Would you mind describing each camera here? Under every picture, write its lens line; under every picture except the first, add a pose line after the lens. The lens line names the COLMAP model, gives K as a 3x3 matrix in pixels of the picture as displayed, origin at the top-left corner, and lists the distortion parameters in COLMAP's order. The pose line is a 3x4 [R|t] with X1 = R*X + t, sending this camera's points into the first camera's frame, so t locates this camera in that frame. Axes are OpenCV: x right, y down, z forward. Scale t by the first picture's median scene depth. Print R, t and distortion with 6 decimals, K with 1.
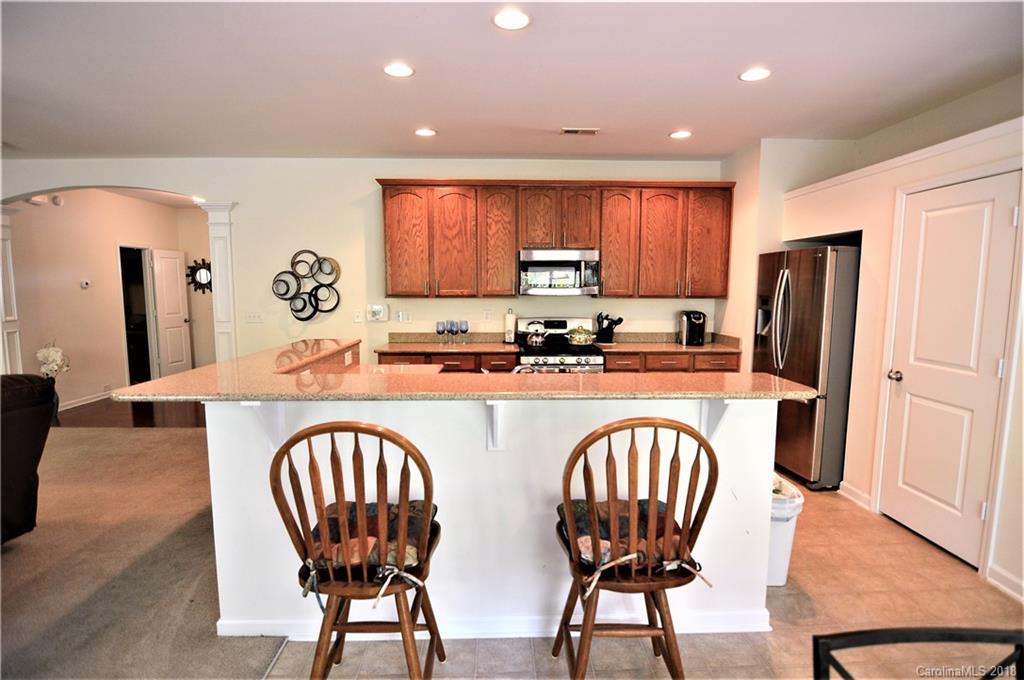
lens RADIAL K [[500.5, 0, 509.5], [0, 500.5, 340.2], [0, 0, 1]] dist [-0.007223, -0.010053]
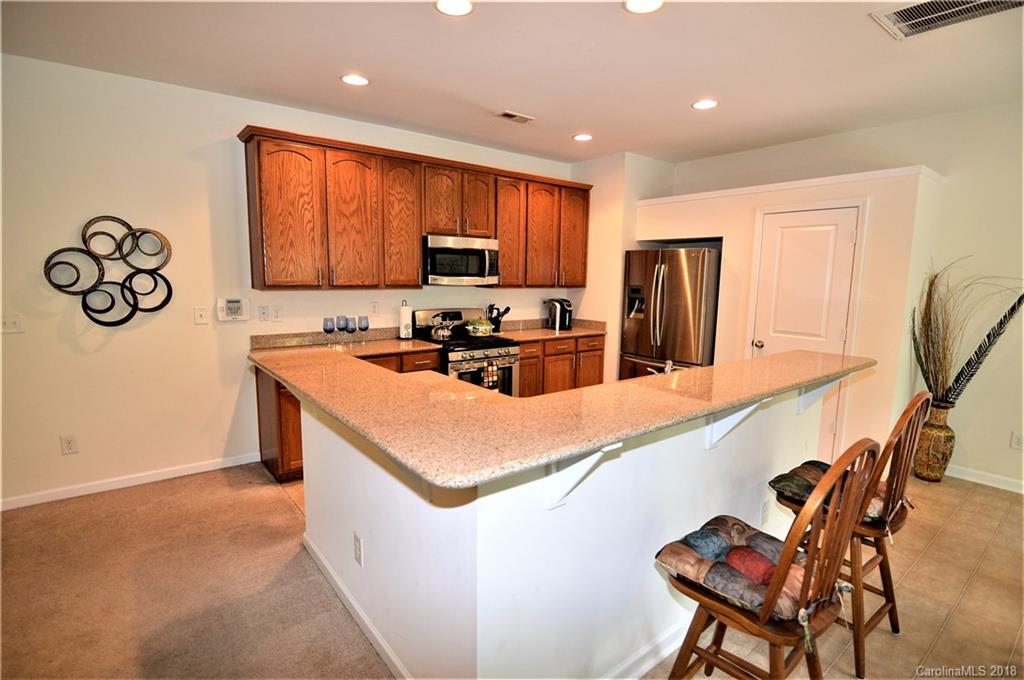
lens RADIAL K [[500.5, 0, 509.7], [0, 500.5, 344.1], [0, 0, 1]] dist [-0.007223, -0.010053]
pose [[0.801986, -0.072583, 0.592917, -0.399406], [0.049179, 0.997243, 0.055560, -0.026822], [-0.595316, -0.015400, 0.803344, 0.184500]]
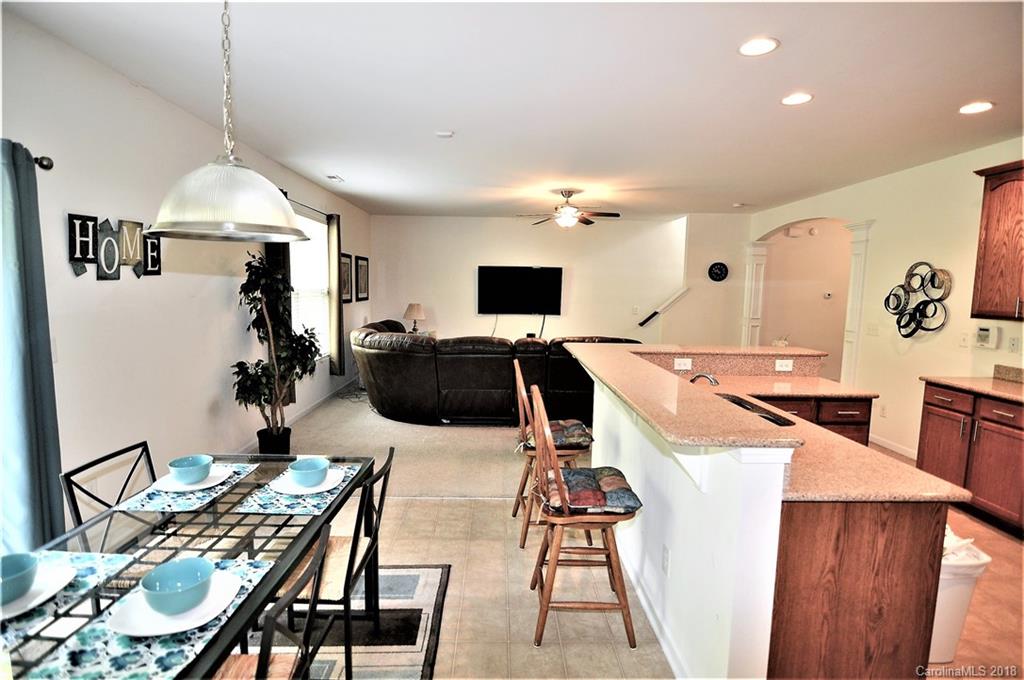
lens RADIAL K [[500.5, 0, 508.2], [0, 500.5, 340.7], [0, 0, 1]] dist [-0.007223, -0.010053]
pose [[-0.006276, 0.102968, -0.994665, 0.539493], [-0.123732, 0.986961, 0.102951, -0.038729], [0.992296, 0.123718, 0.006546, 0.270186]]
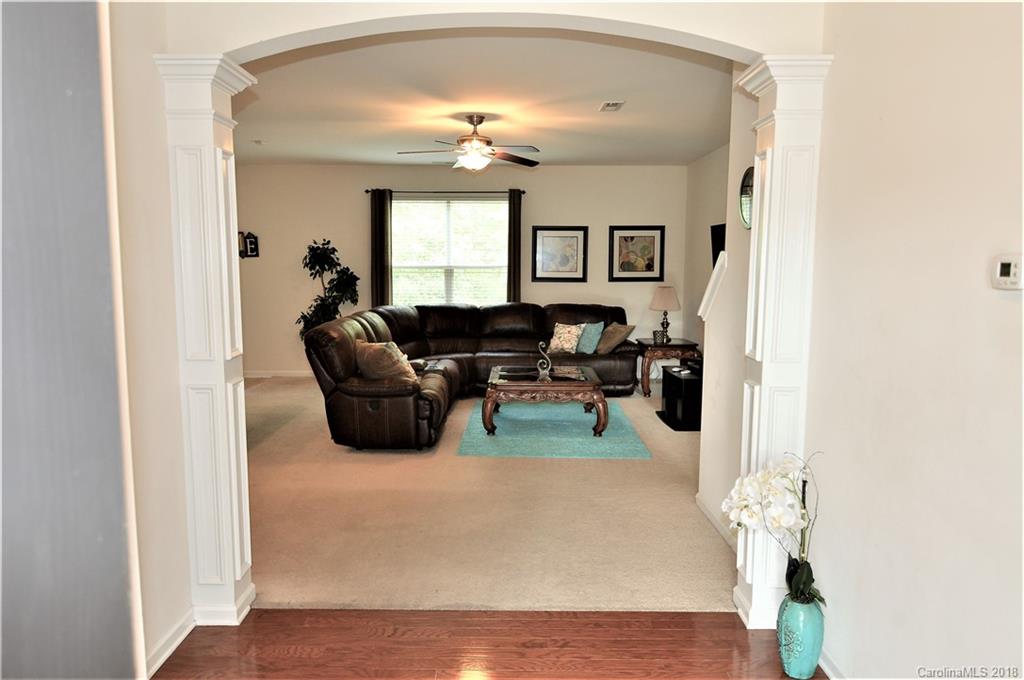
lens RADIAL K [[702.3, 0, 509.1], [0, 702.3, 343.4], [0, 0, 1]] dist [0.002083, -0.003717]
pose [[-0.999629, -0.008604, 0.025838, -0.882466], [-0.002713, 0.975518, 0.219905, -0.188496], [-0.027097, 0.219753, -0.975179, 1.666171]]
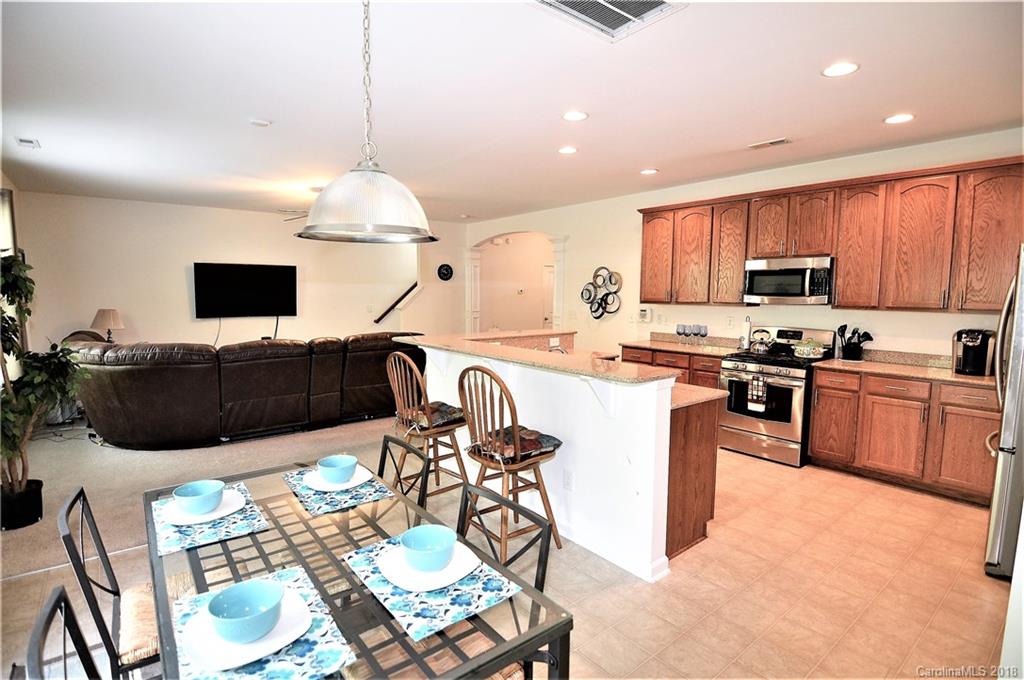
lens RADIAL K [[500.5, 0, 508.9], [0, 500.5, 341.3], [0, 0, 1]] dist [-0.007223, -0.010053]
pose [[0.606672, 0.080948, -0.790820, 0.548041], [-0.089794, 0.995413, 0.033005, -0.002033], [0.789864, 0.050988, 0.611158, -0.016874]]
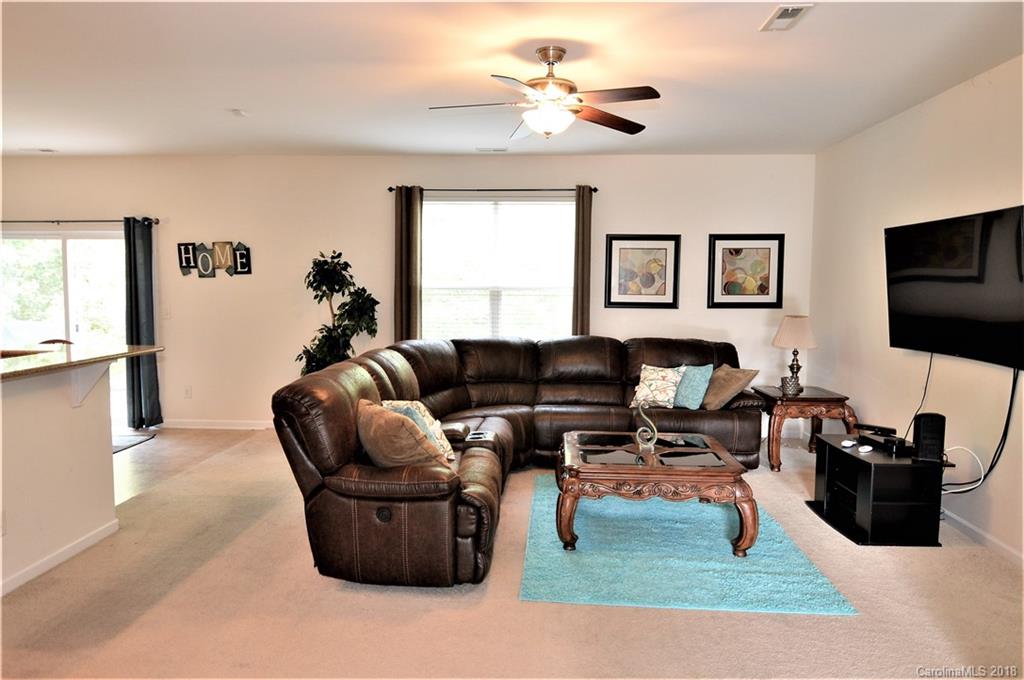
lens RADIAL K [[702.3, 0, 508.3], [0, 702.3, 342.3], [0, 0, 1]] dist [0.002083, -0.003717]
pose [[-0.997207, -0.015253, 0.073119, -0.802714], [-0.001445, 0.982683, 0.185287, -0.130525], [-0.074679, 0.184664, -0.979960, 1.212466]]
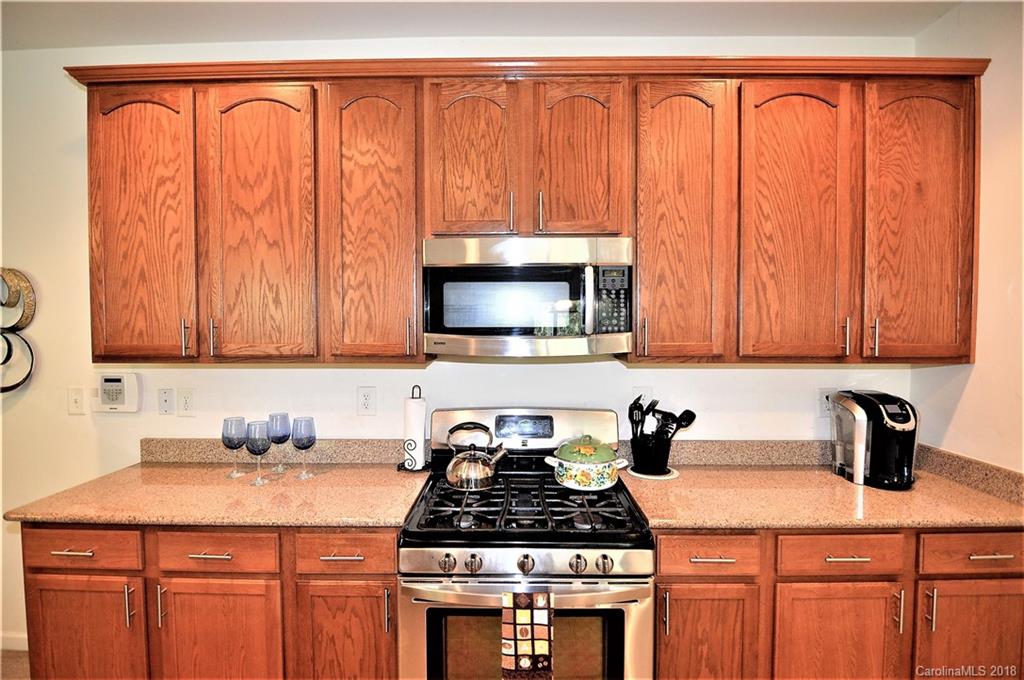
lens RADIAL K [[500.5, 0, 508.3], [0, 500.5, 342.5], [0, 0, 1]] dist [-0.007223, -0.010053]
pose [[0.999009, -0.001472, -0.044494, 0.101098], [-0.001746, 0.997389, -0.072201, -0.072606], [0.044484, 0.072208, 0.996397, 0.619081]]
